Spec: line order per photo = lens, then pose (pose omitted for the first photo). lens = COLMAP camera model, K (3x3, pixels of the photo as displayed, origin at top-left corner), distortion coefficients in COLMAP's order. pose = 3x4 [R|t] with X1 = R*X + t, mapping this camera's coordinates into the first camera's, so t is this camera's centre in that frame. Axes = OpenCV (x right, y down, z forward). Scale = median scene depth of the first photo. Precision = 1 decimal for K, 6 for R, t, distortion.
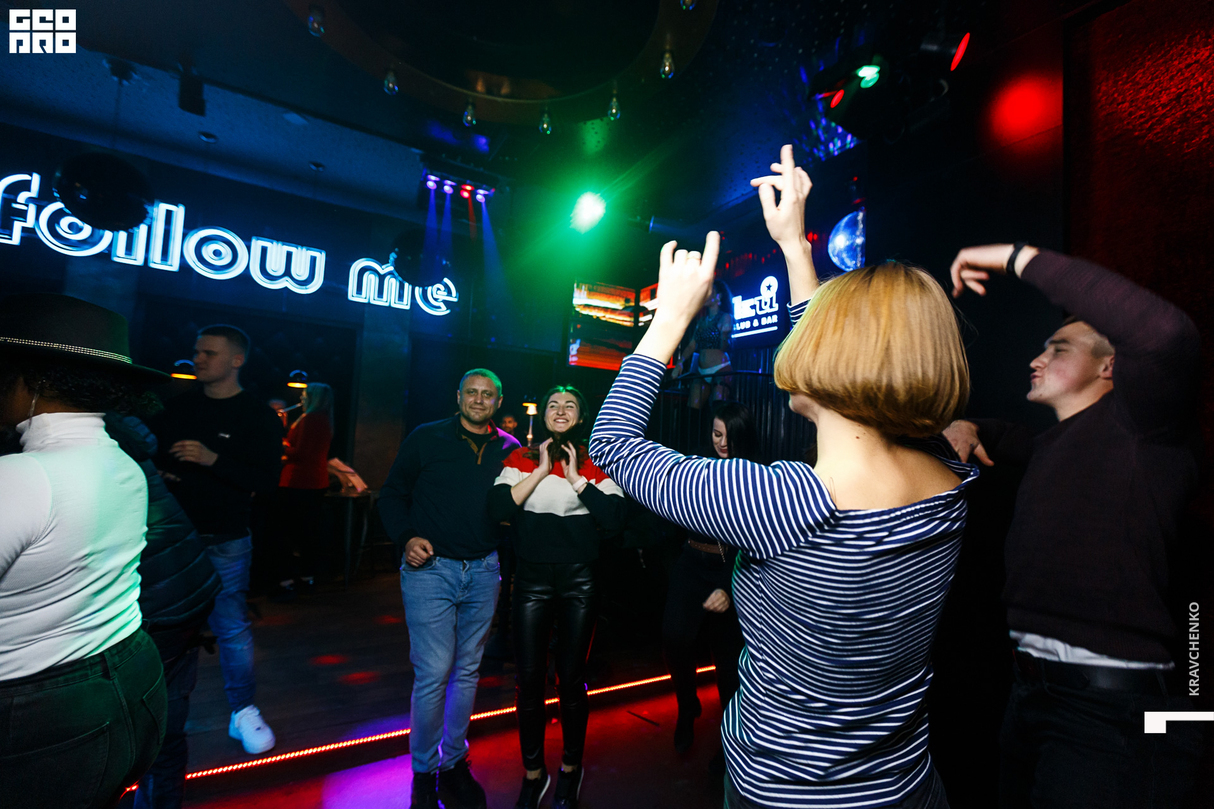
lens RADIAL K [[506.5, 0, 616.8], [0, 506.5, 407.5], [0, 0, 1]] dist [0.002681, -0.001959]
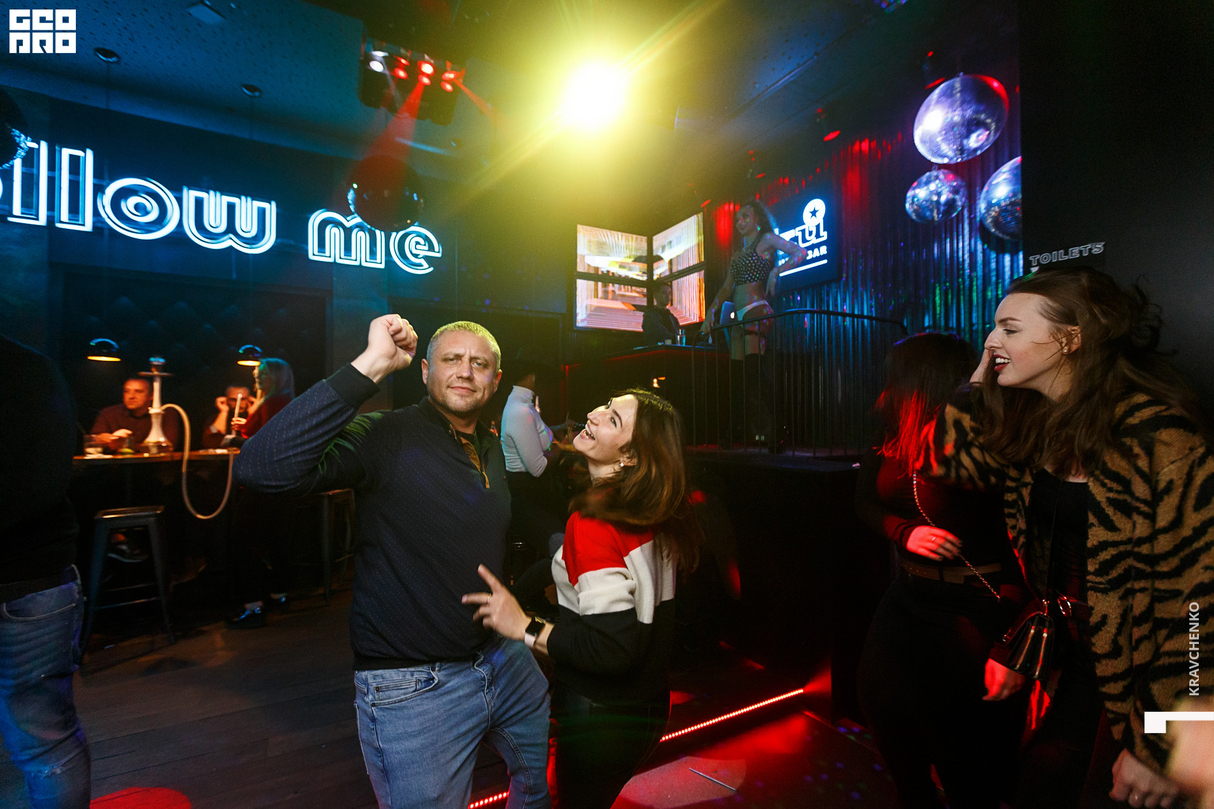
lens RADIAL K [[506.5, 0, 613.4], [0, 506.5, 408.3], [0, 0, 1]] dist [0.002681, -0.001959]
pose [[0.998006, -0.058225, -0.024383, -0.027499], [0.059324, 0.997127, 0.047110, 0.025523], [0.021570, -0.048462, 0.998592, 0.191294]]
